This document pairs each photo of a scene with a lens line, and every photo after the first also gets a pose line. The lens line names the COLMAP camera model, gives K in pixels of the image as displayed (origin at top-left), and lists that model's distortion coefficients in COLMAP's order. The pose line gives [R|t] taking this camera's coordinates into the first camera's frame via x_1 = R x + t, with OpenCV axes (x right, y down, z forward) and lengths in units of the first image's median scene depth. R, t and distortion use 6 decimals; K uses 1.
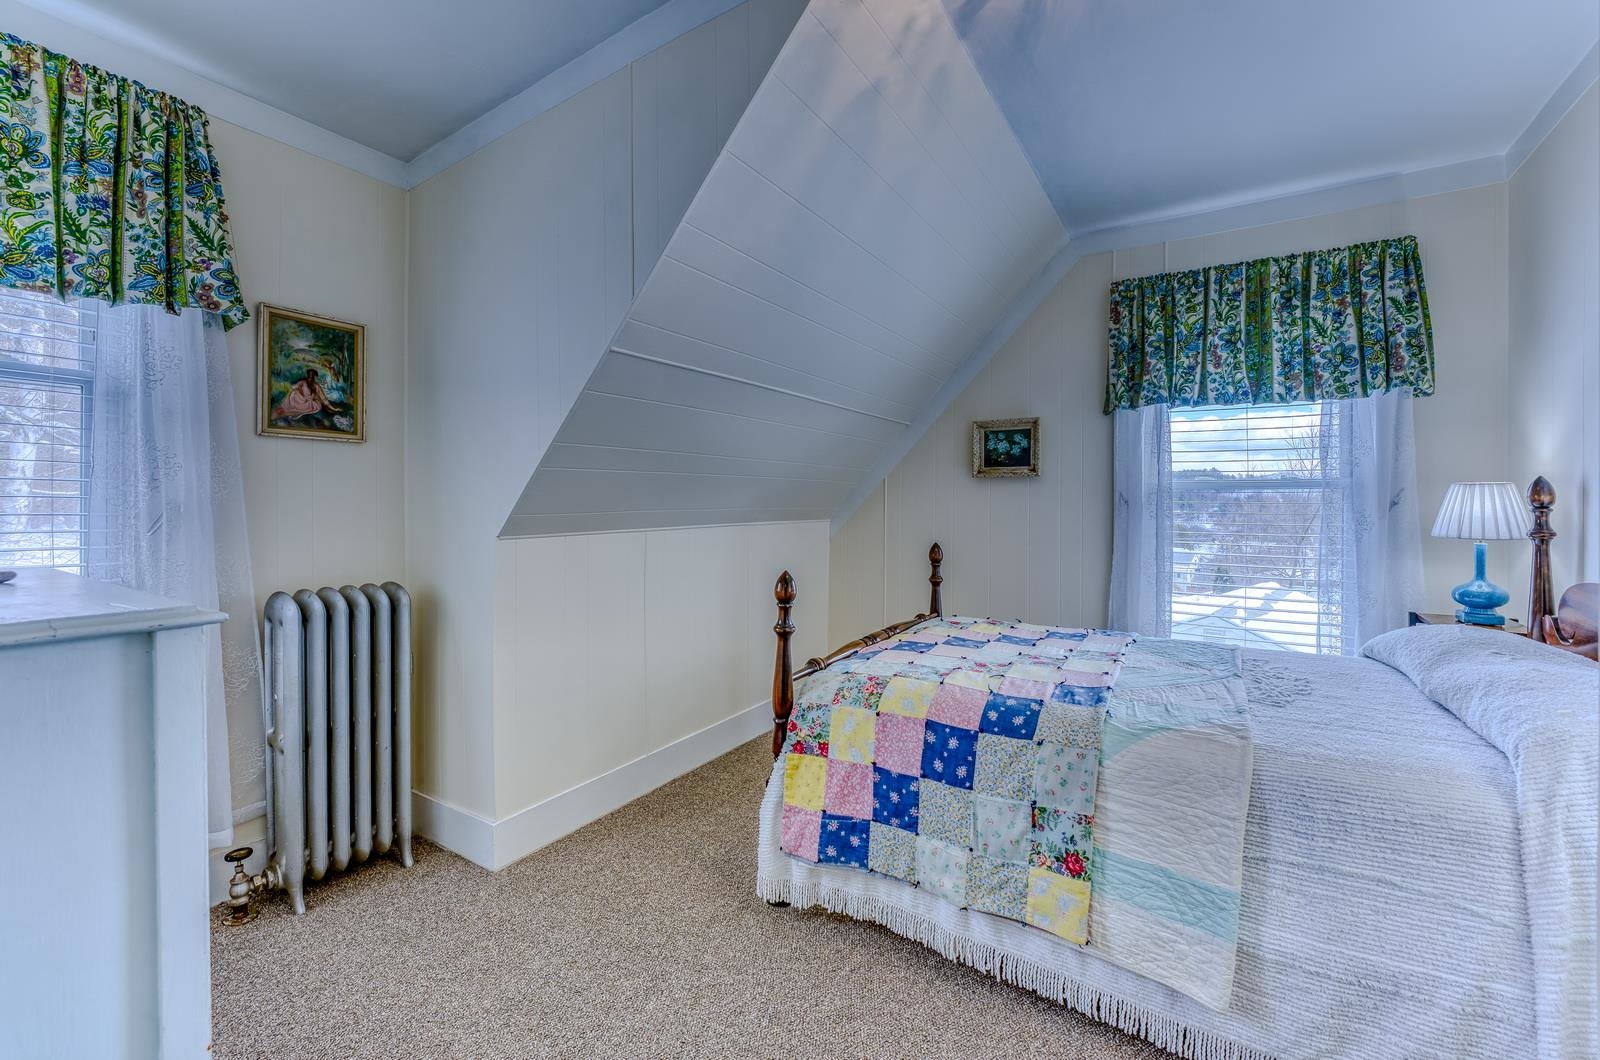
lens RADIAL K [[649.5, 0, 803.4], [0, 649.5, 521.2], [0, 0, 1]] dist [-0.018081, 0.000745]
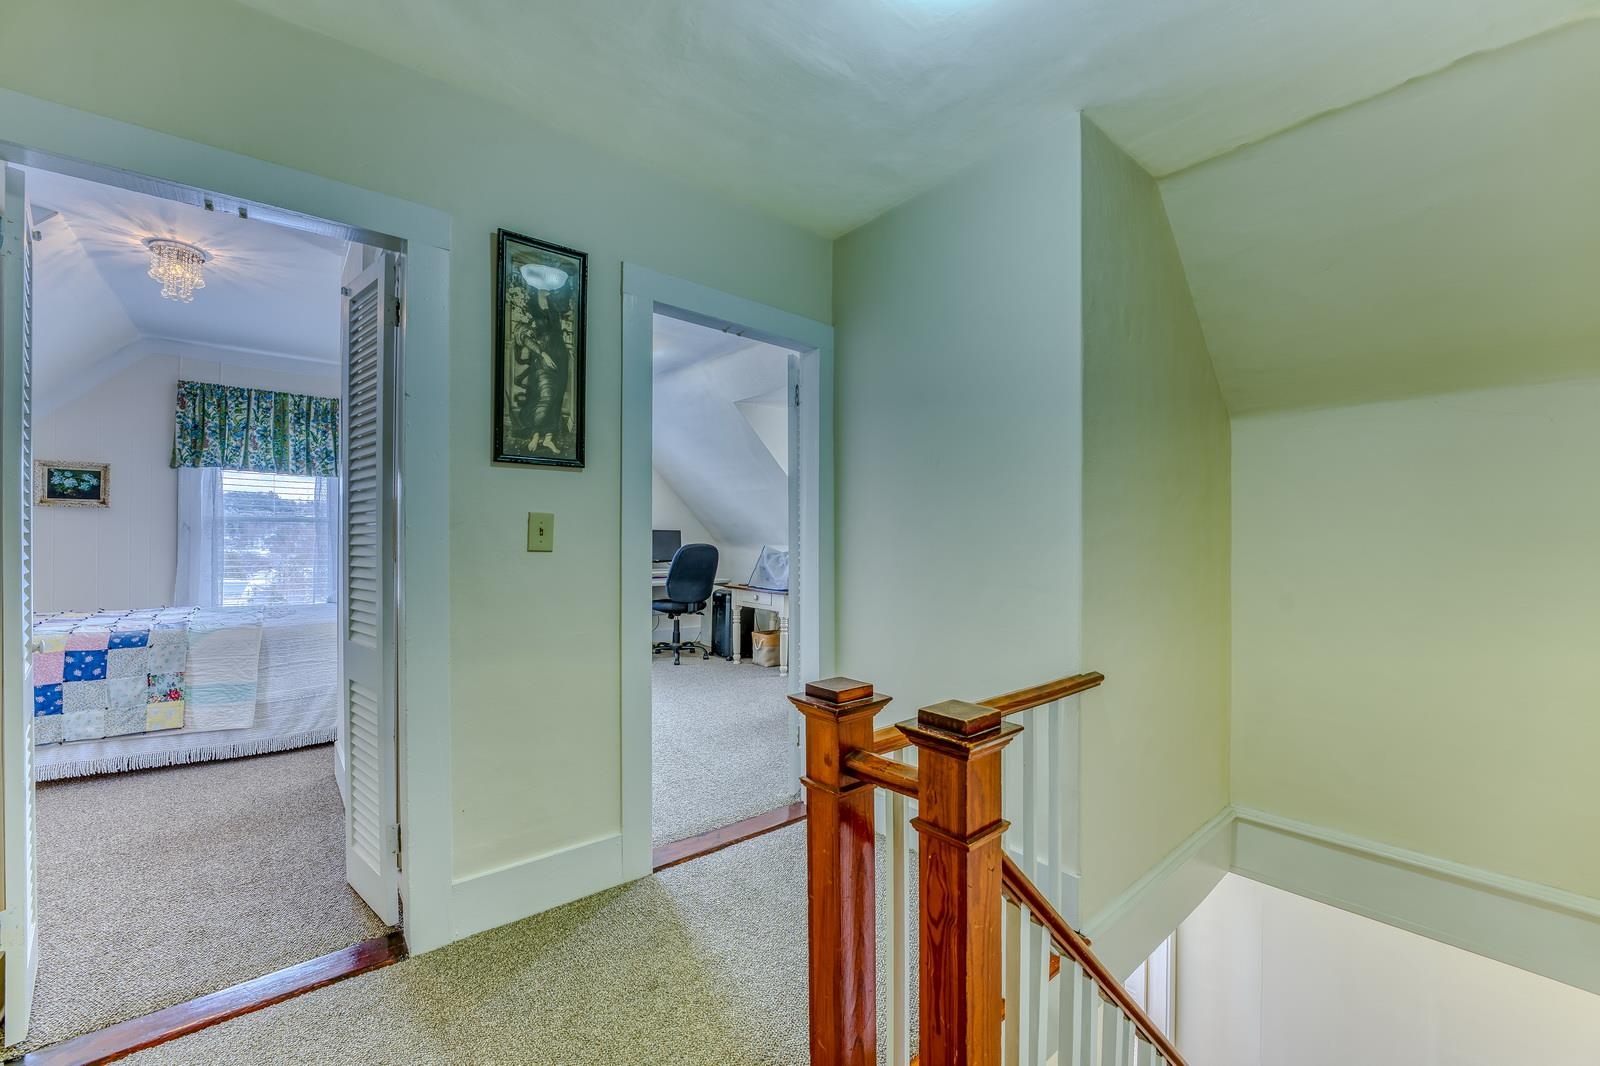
lens RADIAL K [[649.5, 0, 803.4], [0, 649.5, 524.2], [0, 0, 1]] dist [-0.018081, 0.000745]
pose [[0.304561, 0.021067, 0.952260, -0.540752], [0.014822, 0.999529, -0.026853, 0.025182], [-0.952378, 0.022293, 0.304105, -0.918014]]
